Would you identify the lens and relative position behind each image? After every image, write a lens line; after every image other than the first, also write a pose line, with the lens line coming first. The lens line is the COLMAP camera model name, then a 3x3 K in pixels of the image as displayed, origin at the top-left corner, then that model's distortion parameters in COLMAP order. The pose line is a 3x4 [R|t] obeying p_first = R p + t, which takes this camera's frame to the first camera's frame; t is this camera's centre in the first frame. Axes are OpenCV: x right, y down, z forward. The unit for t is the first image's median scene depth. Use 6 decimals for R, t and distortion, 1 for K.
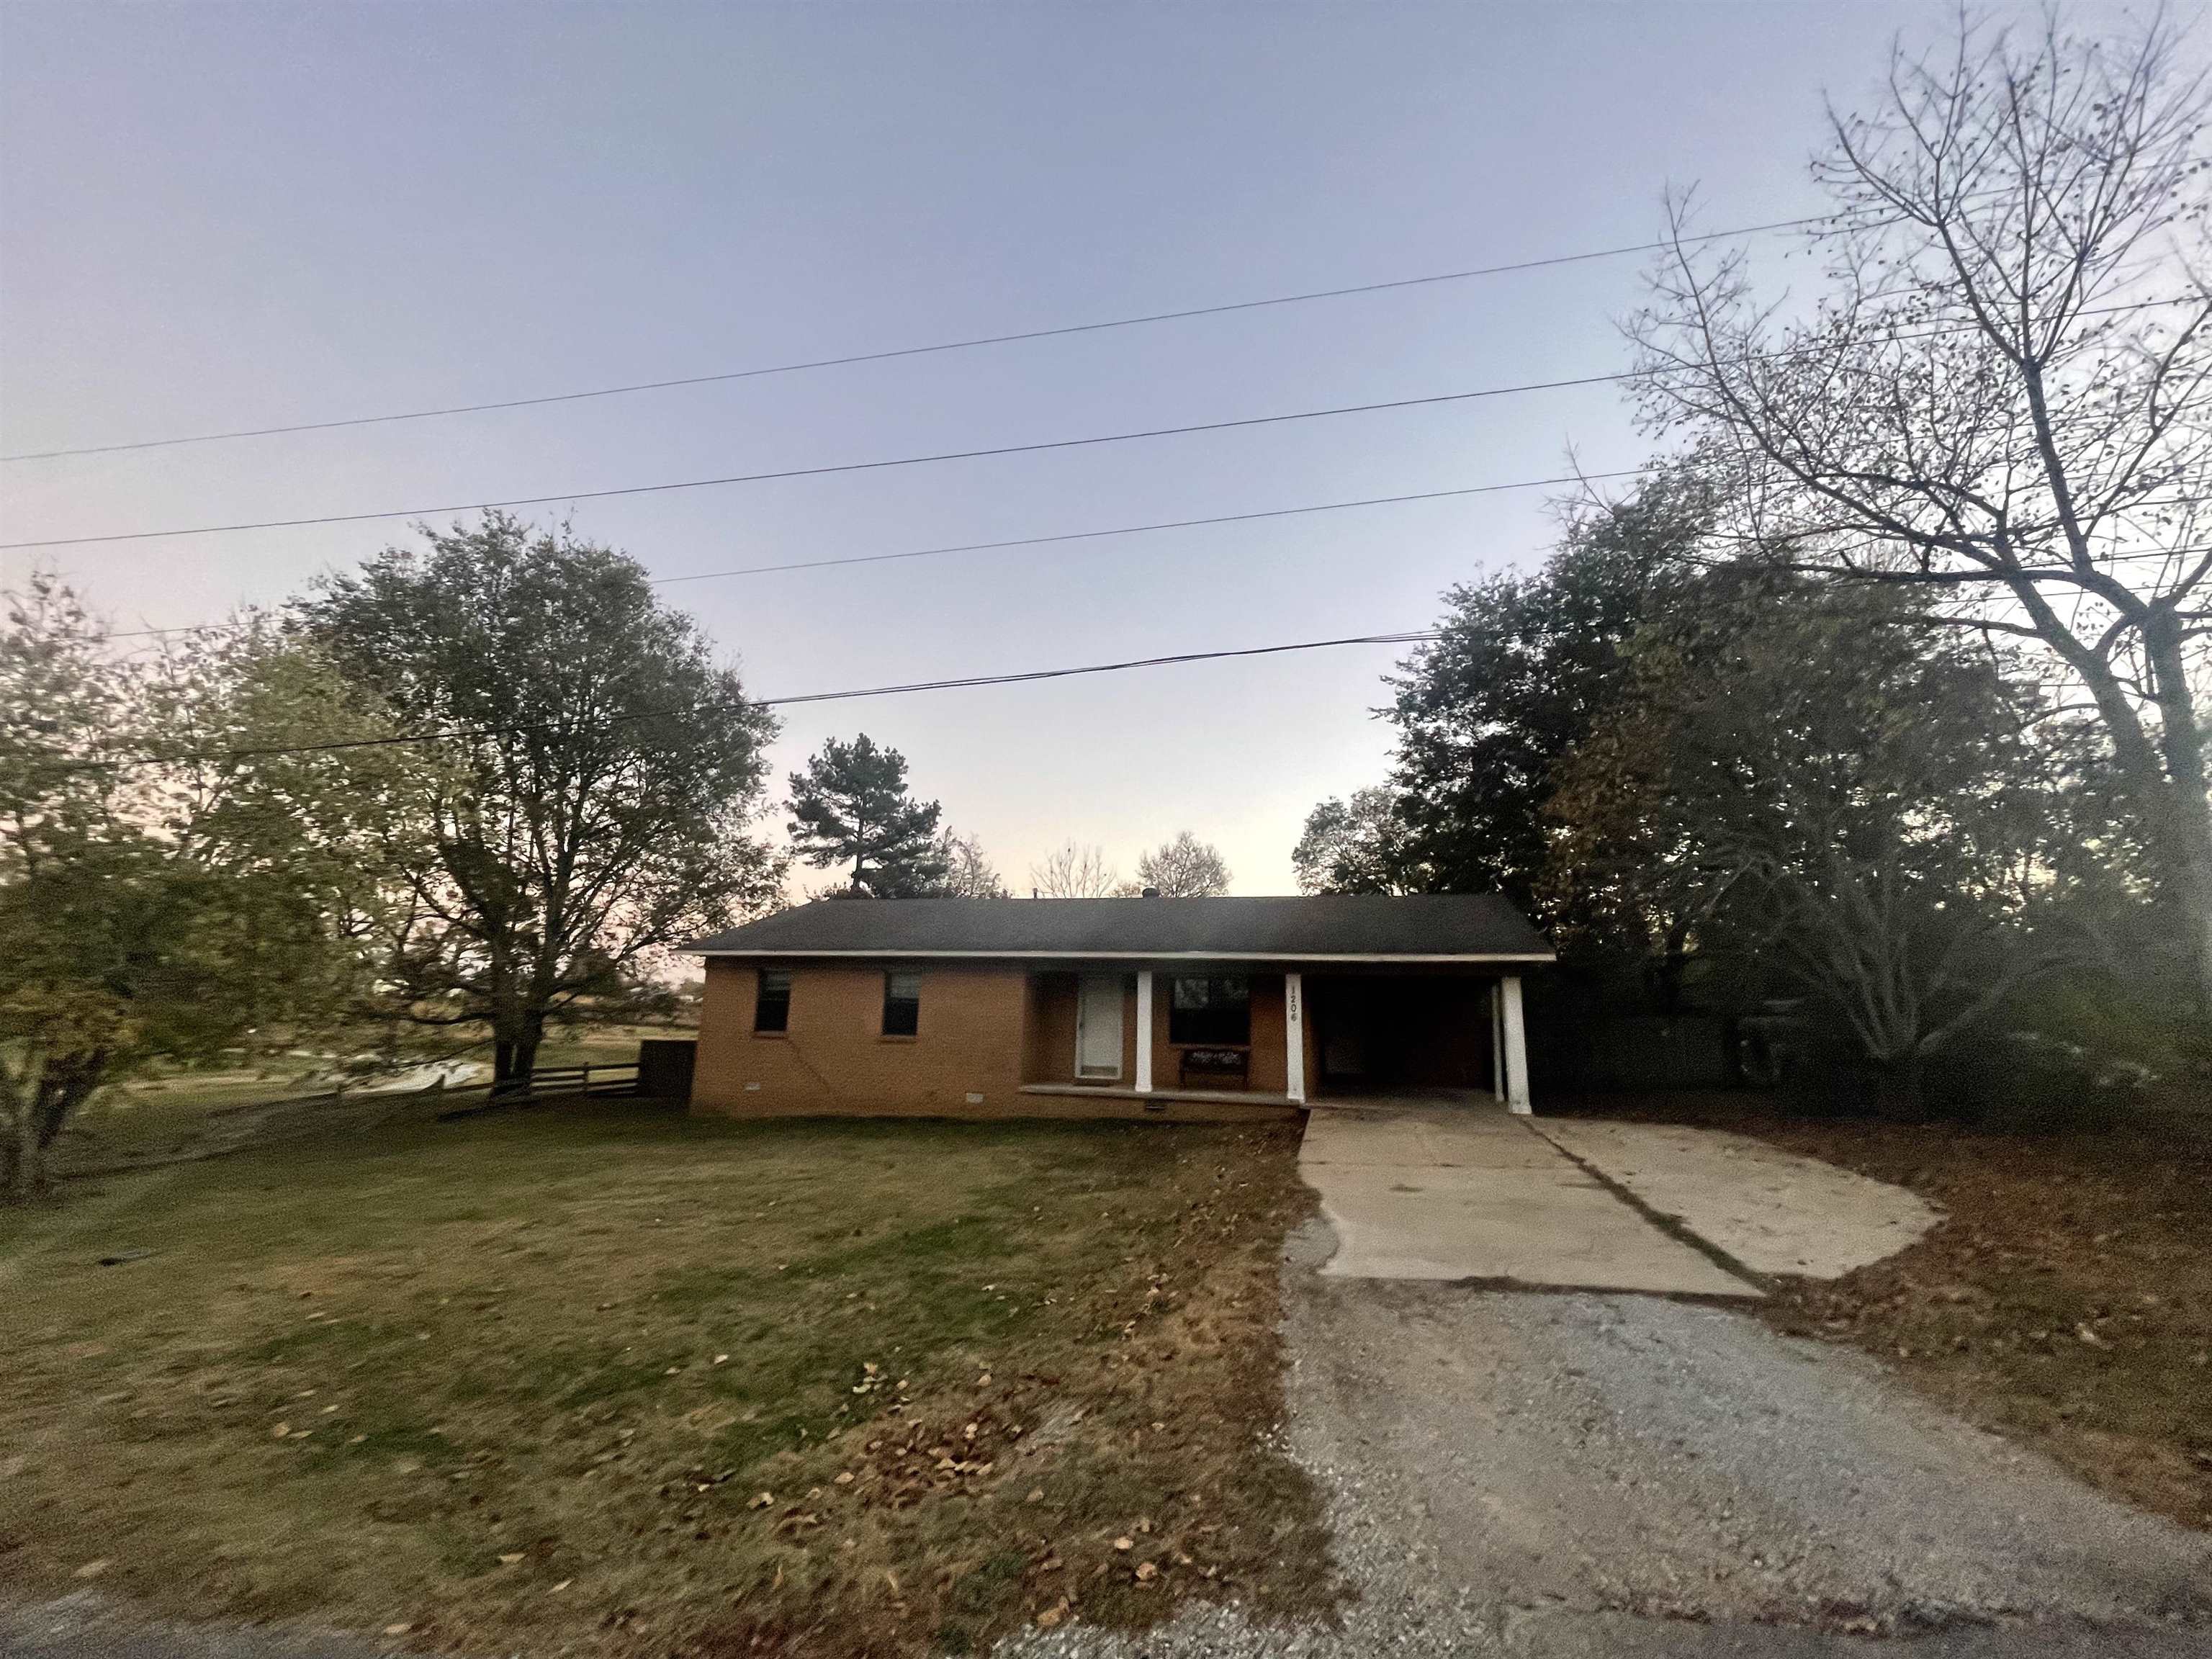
lens RADIAL K [[881.4, 0, 1109.9], [0, 881.4, 835.6], [0, 0, 1]] dist [-0.004379, -0.000136]
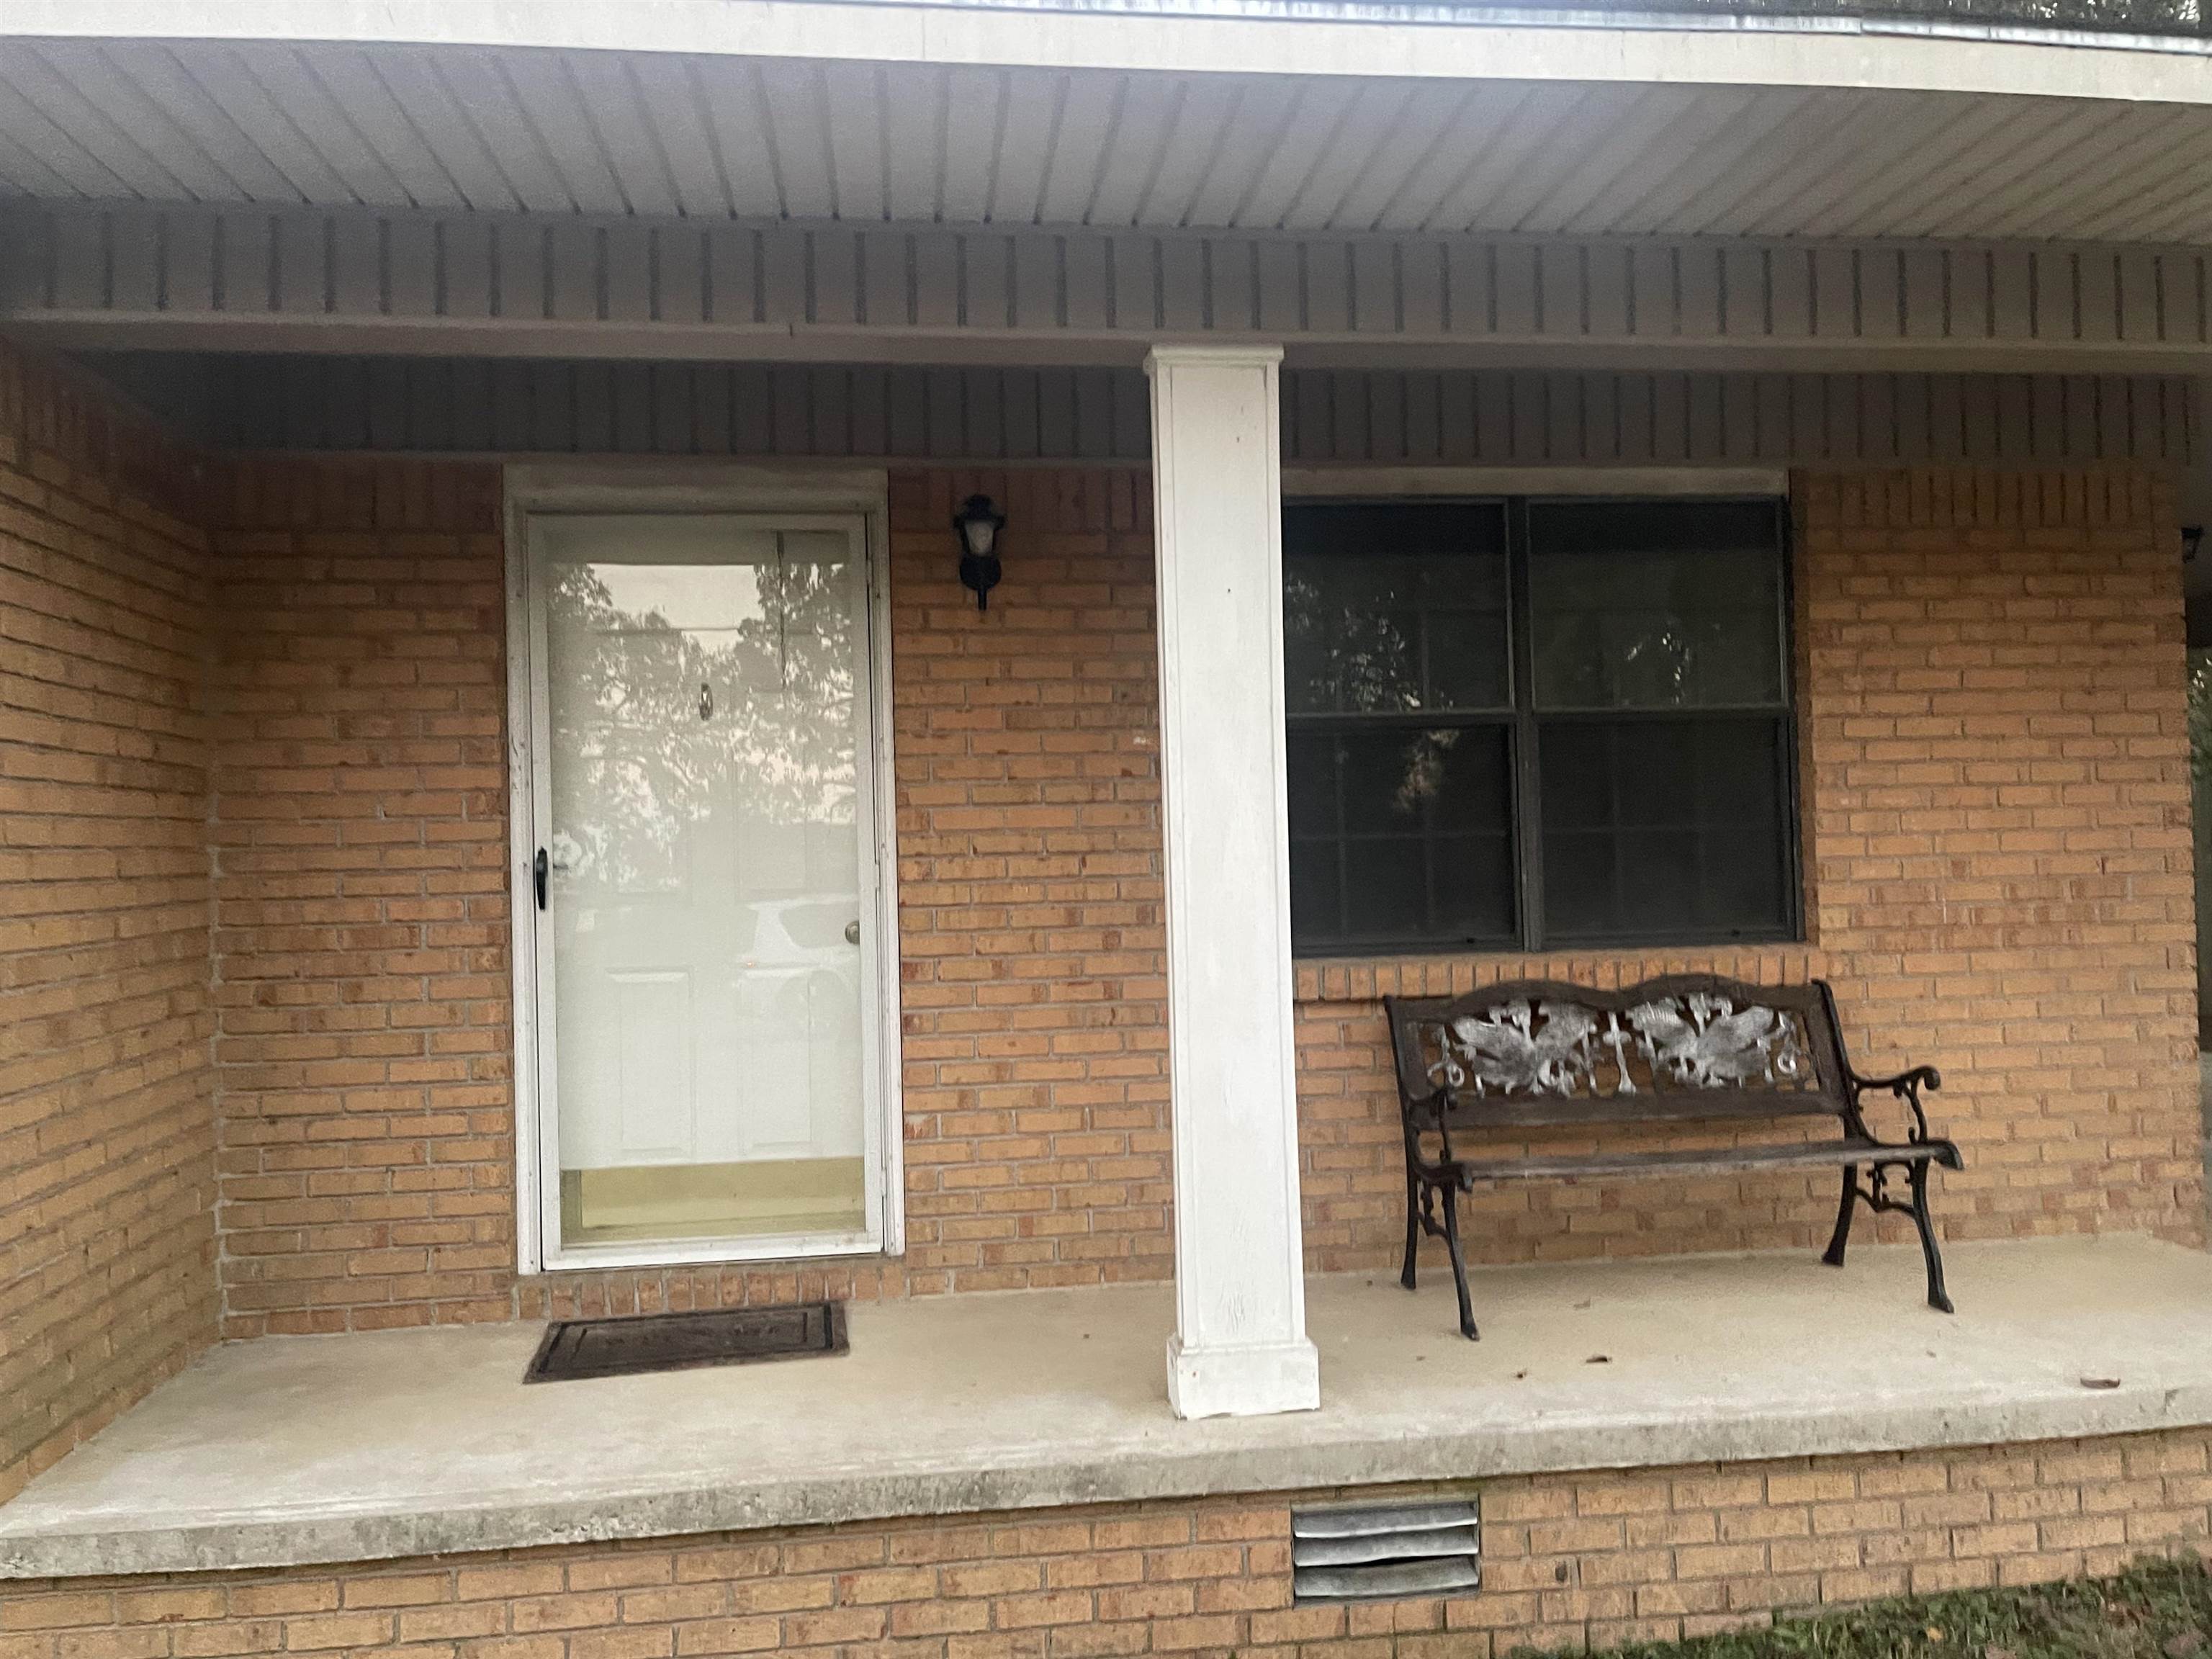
lens RADIAL K [[1769.1, 0, 1106.0], [0, 1769.1, 829.5], [0, 0, 1]] dist [0.007815, 0.001421]
pose [[0.927314, -0.038164, 0.372332, -0.051587], [-0.028314, 0.984784, 0.171459, 0.154847], [-0.373211, -0.169539, 0.912124, 0.697262]]
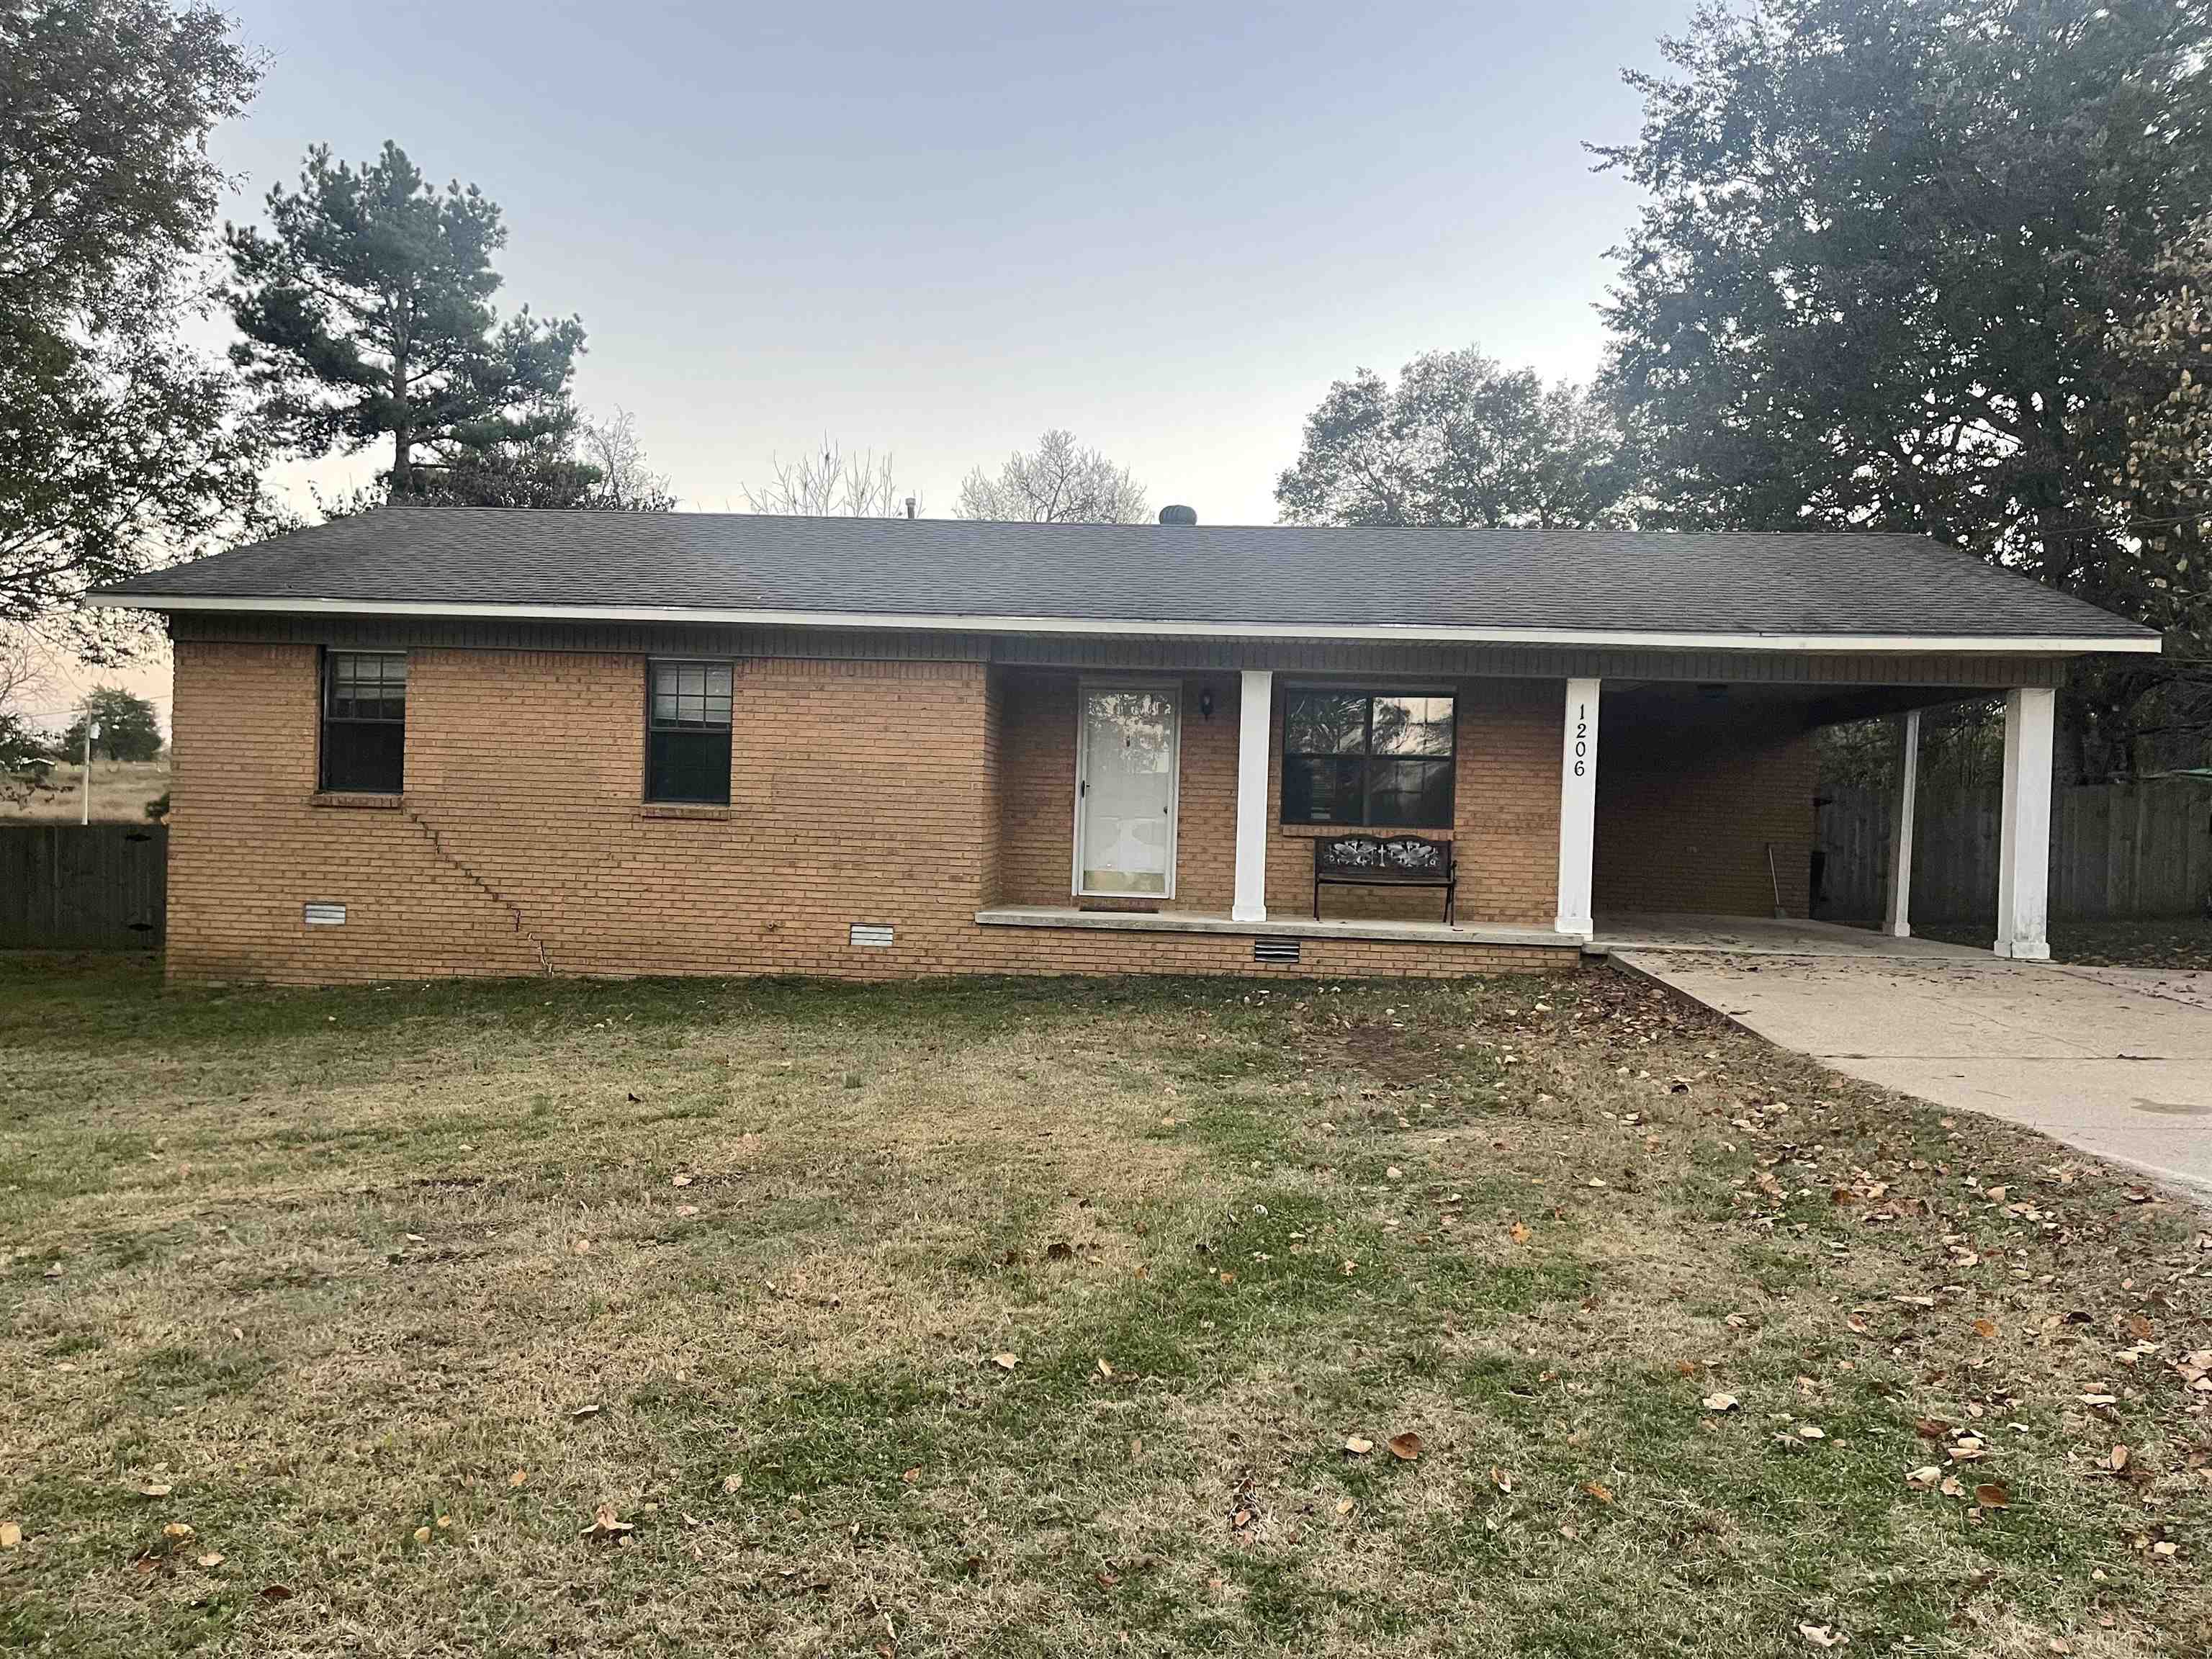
lens RADIAL K [[1640.2, 0, 1100.9], [0, 1640.2, 855.0], [0, 0, 1]] dist [0.084132, -0.112844]
pose [[0.983449, 0.002858, 0.181162, -0.172479], [-0.044134, 0.973537, 0.224226, 0.052988], [-0.175727, -0.228510, 0.957551, 0.151698]]
